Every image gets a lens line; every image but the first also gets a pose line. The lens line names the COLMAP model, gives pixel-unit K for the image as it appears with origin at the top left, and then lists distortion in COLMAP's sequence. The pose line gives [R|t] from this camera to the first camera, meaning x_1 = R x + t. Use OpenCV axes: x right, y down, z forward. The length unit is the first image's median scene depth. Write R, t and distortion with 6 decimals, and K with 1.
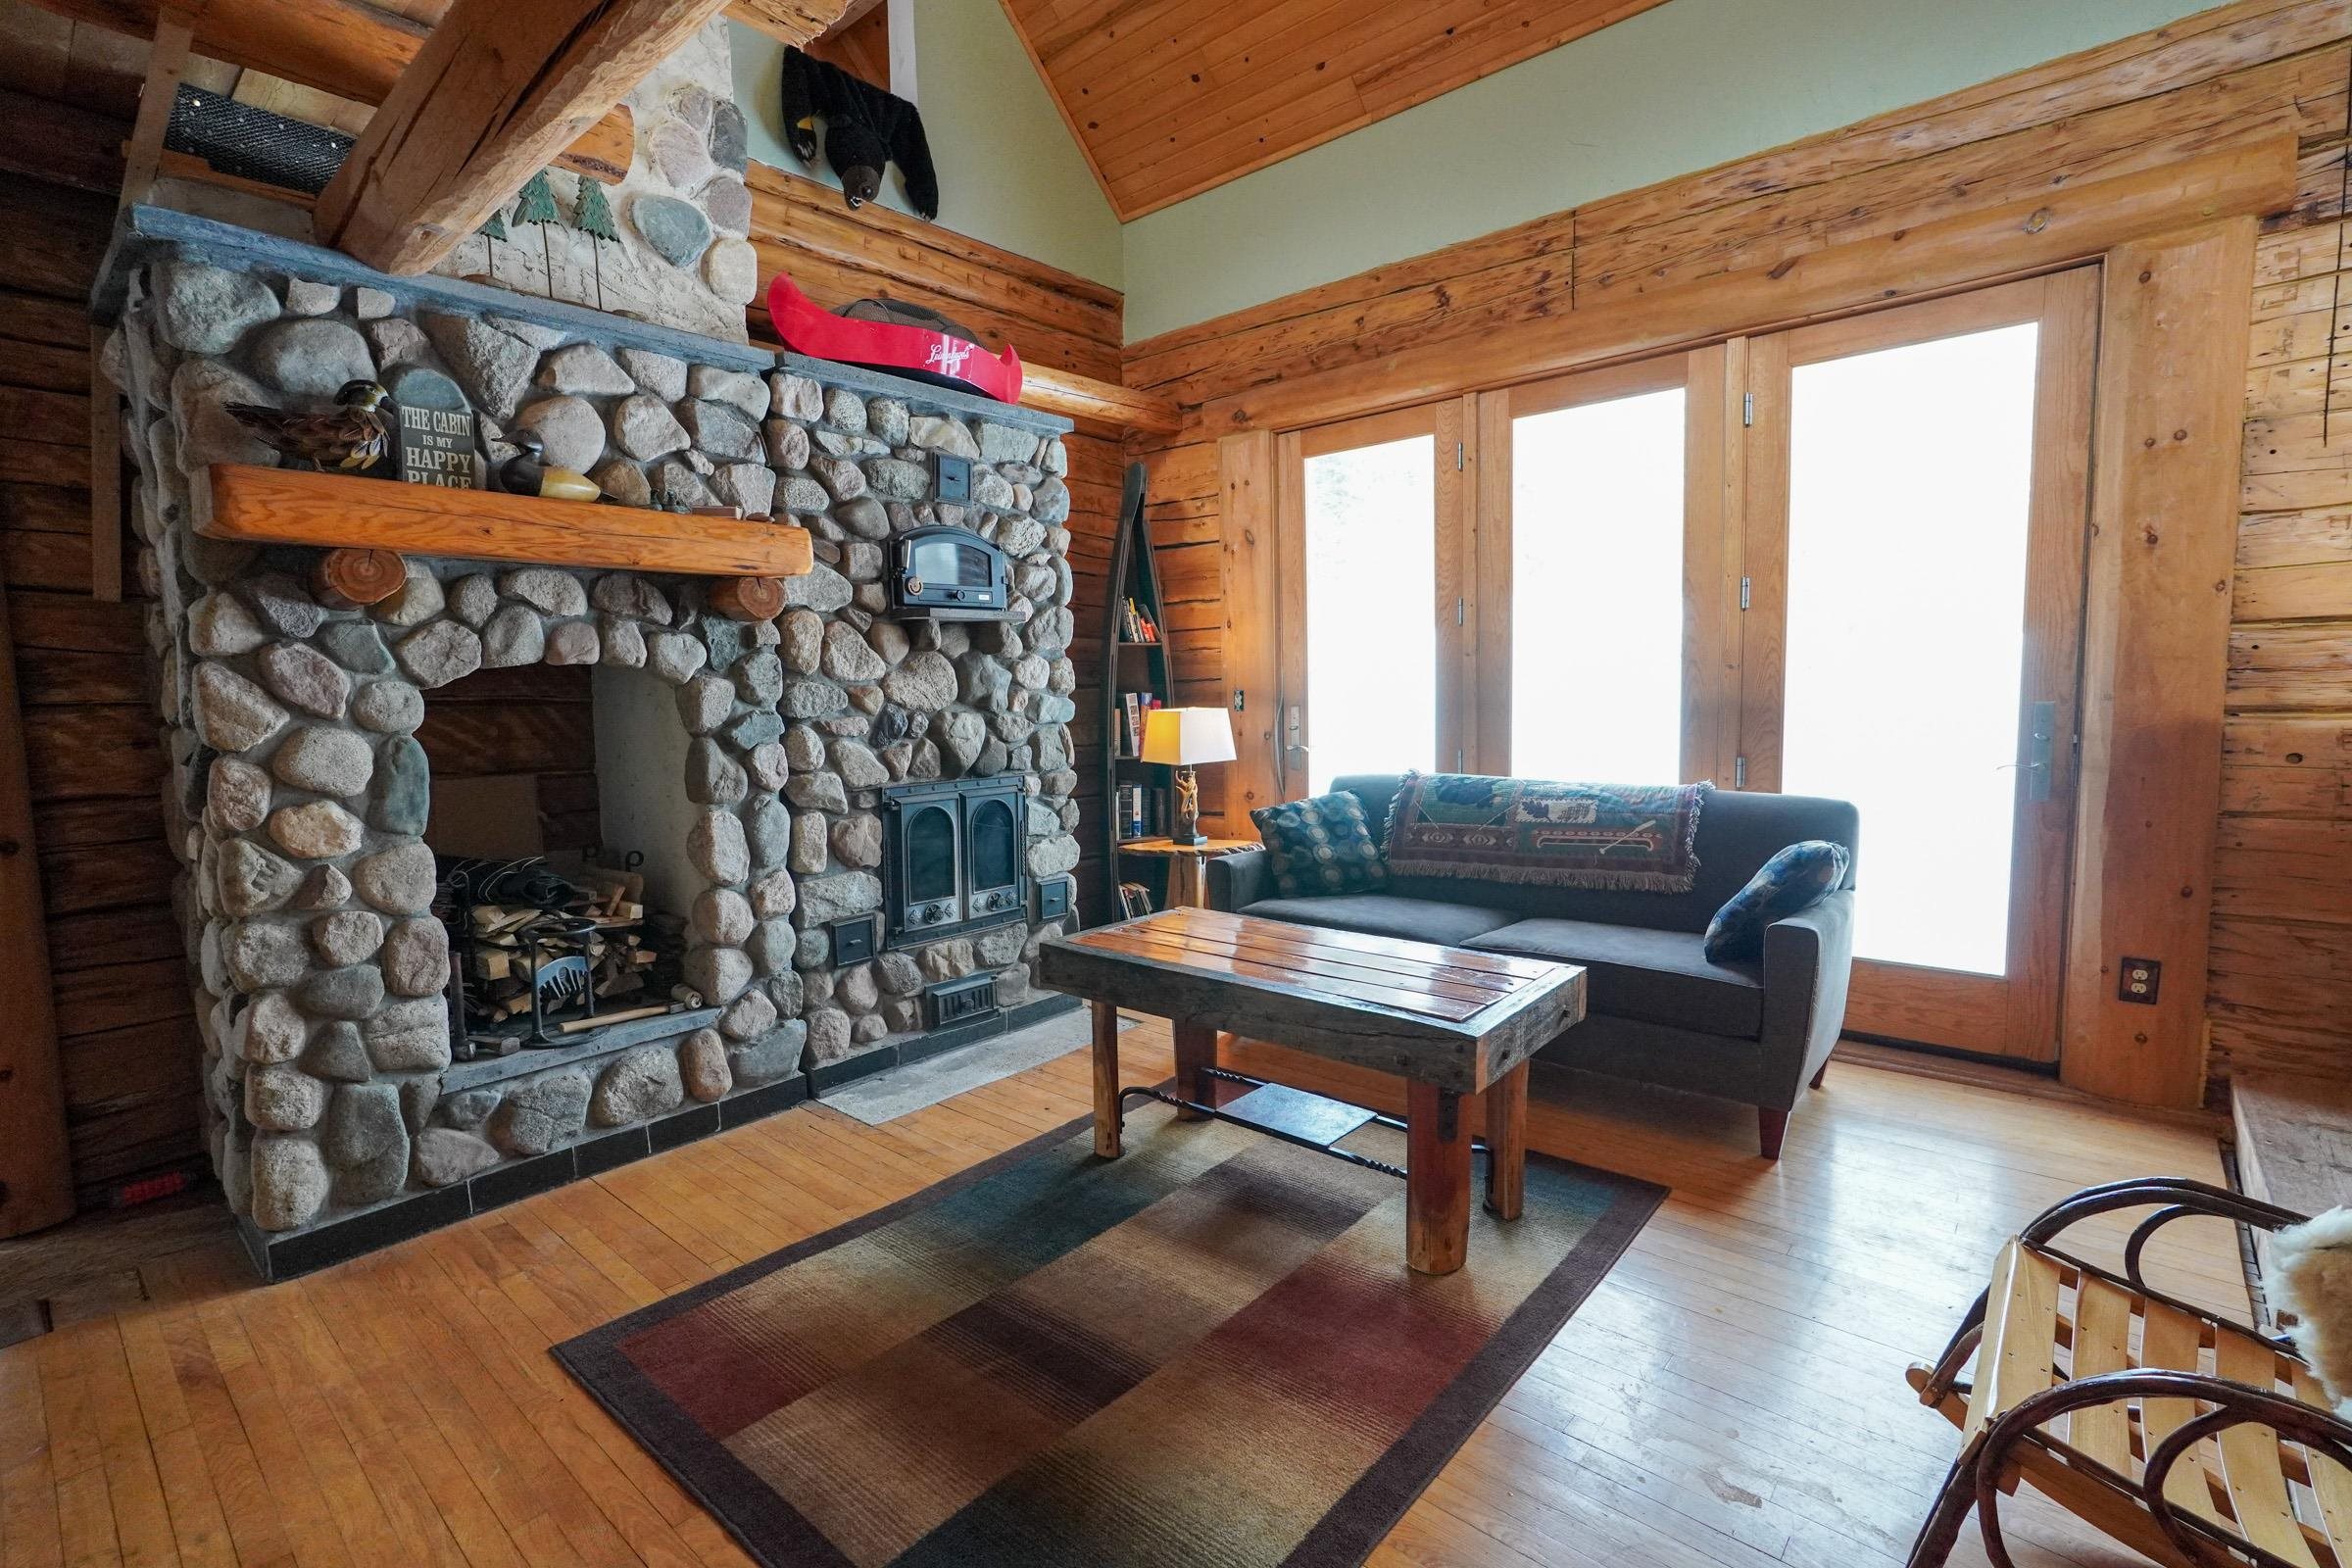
lens RADIAL K [[1071.2, 0, 1176.4], [0, 1071.2, 788.4], [0, 0, 1]] dist [-0.029591, 0.015890]
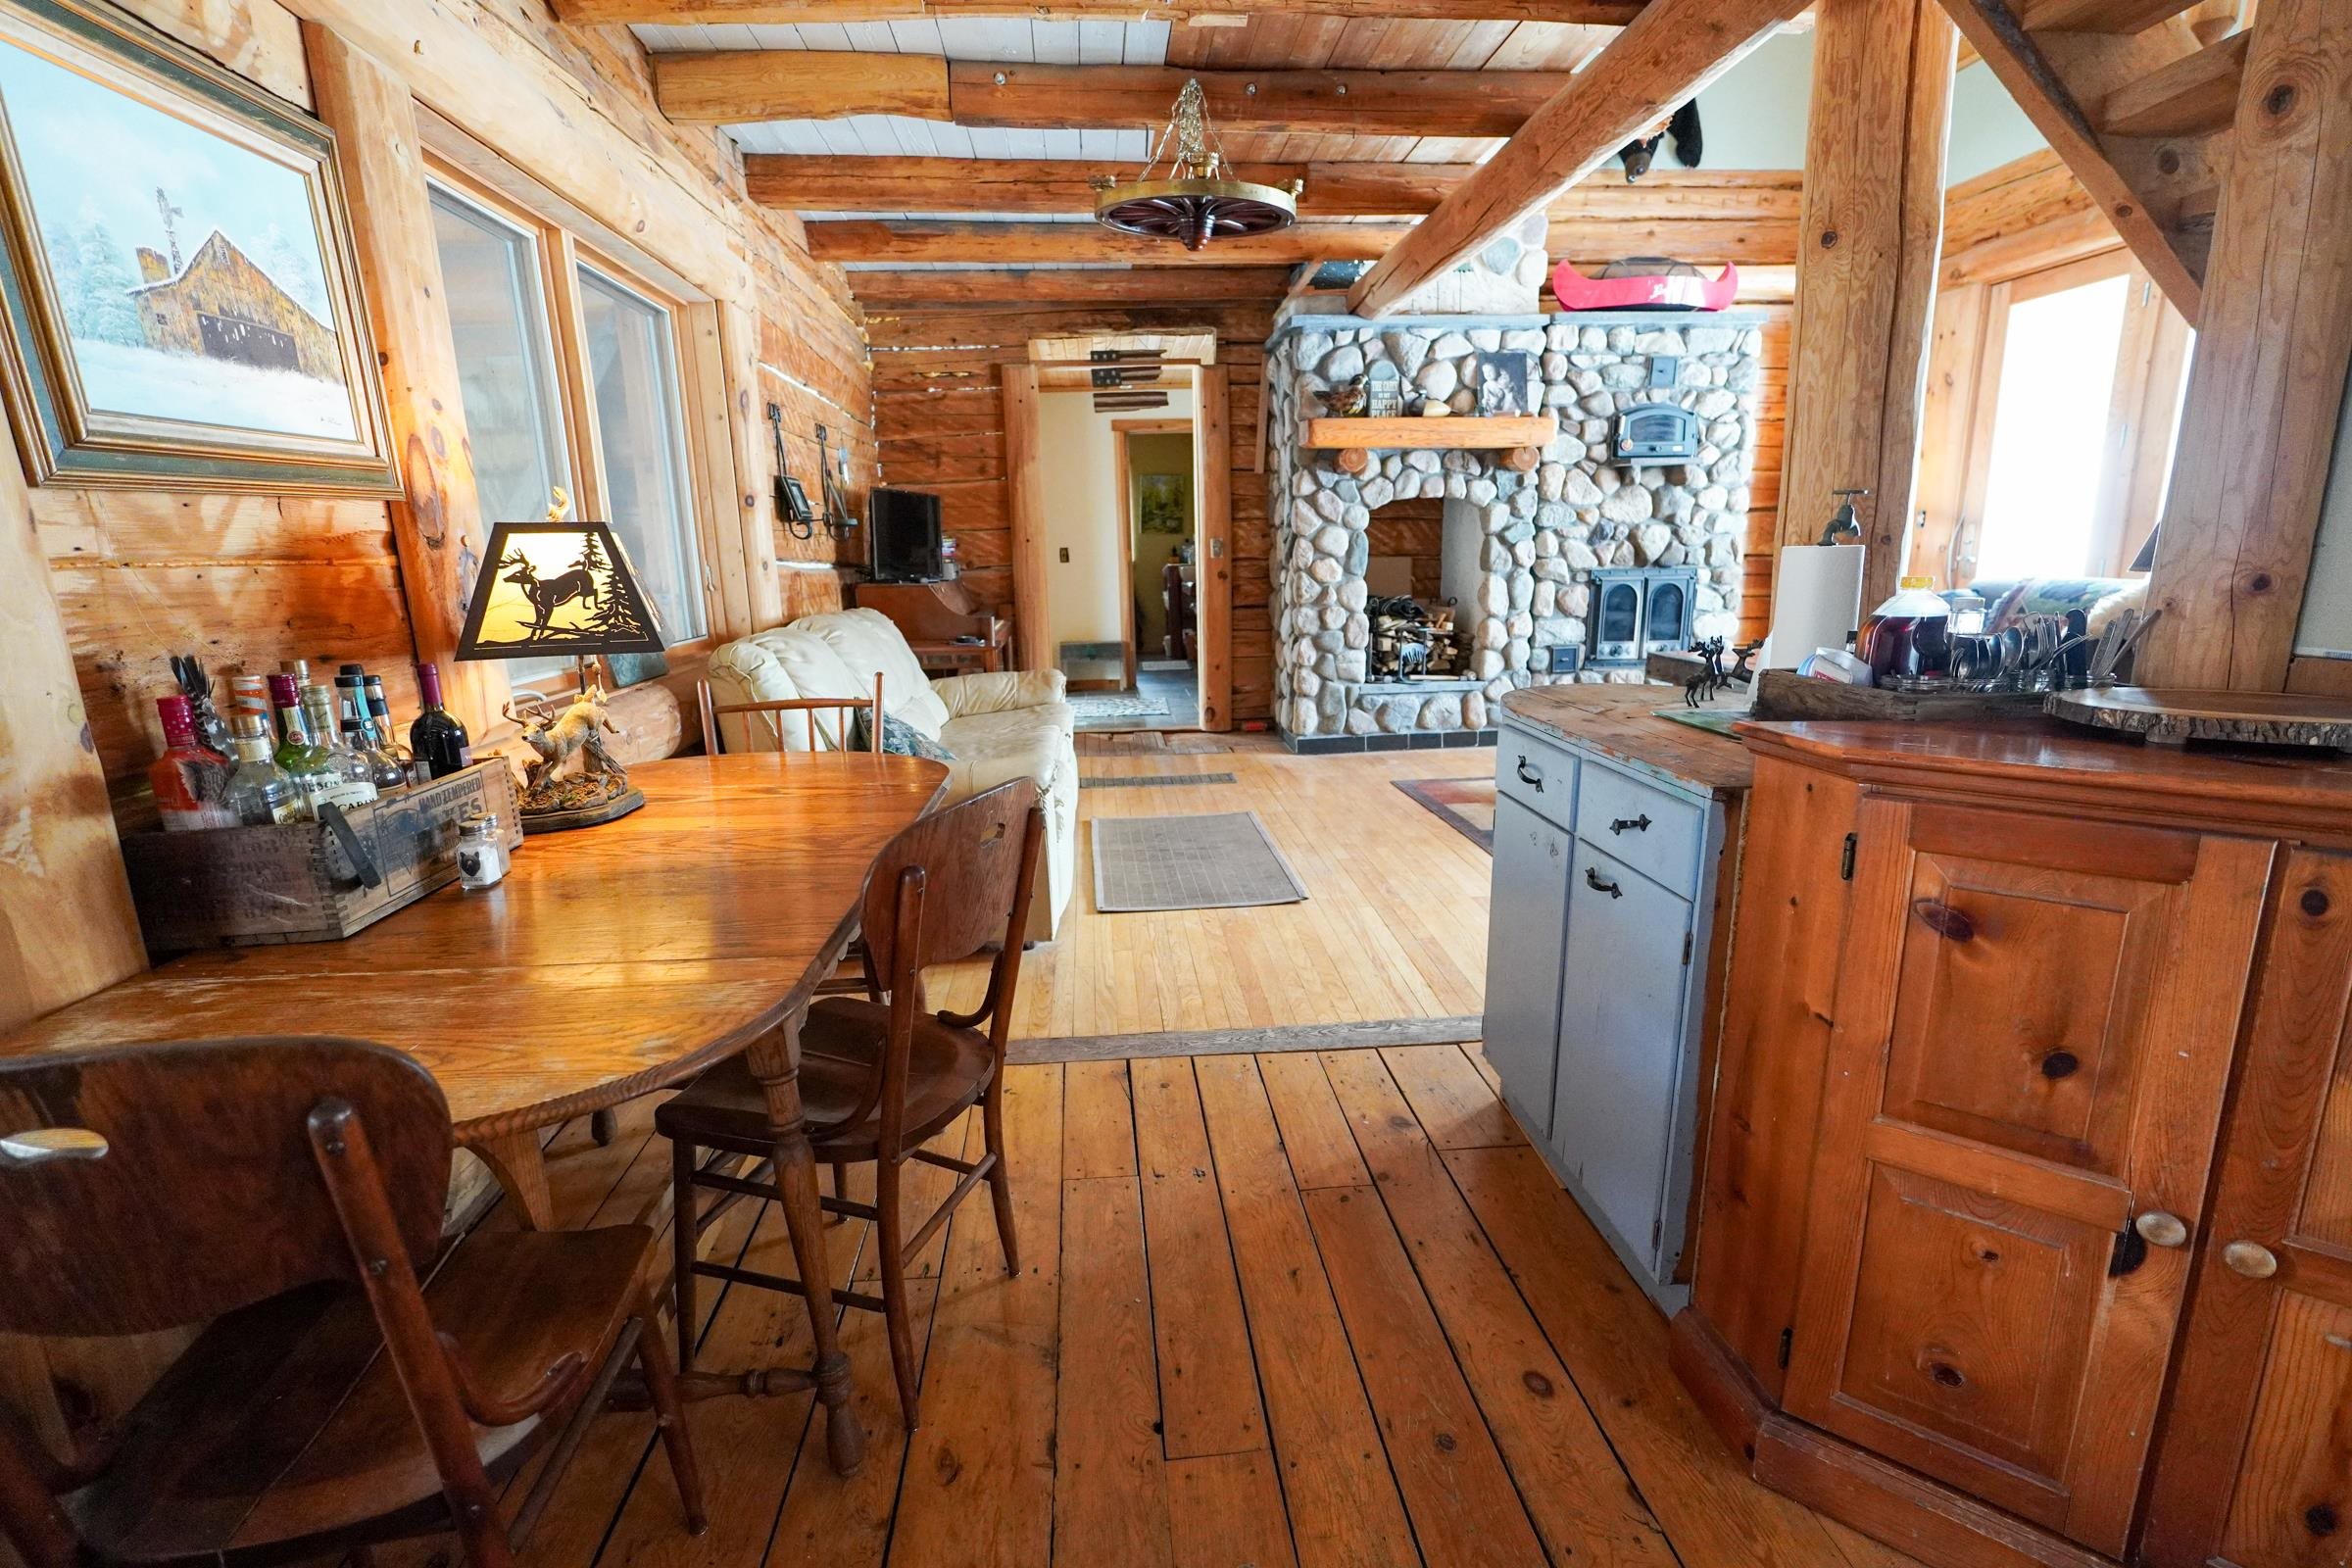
lens RADIAL K [[1071.2, 0, 1176.4], [0, 1071.2, 788.4], [0, 0, 1]] dist [-0.029591, 0.015890]
pose [[0.717813, 0.161011, -0.677363, 0.497472], [-0.057808, 0.983316, 0.172477, 0.095940], [0.693832, -0.084649, 0.715144, -0.758919]]
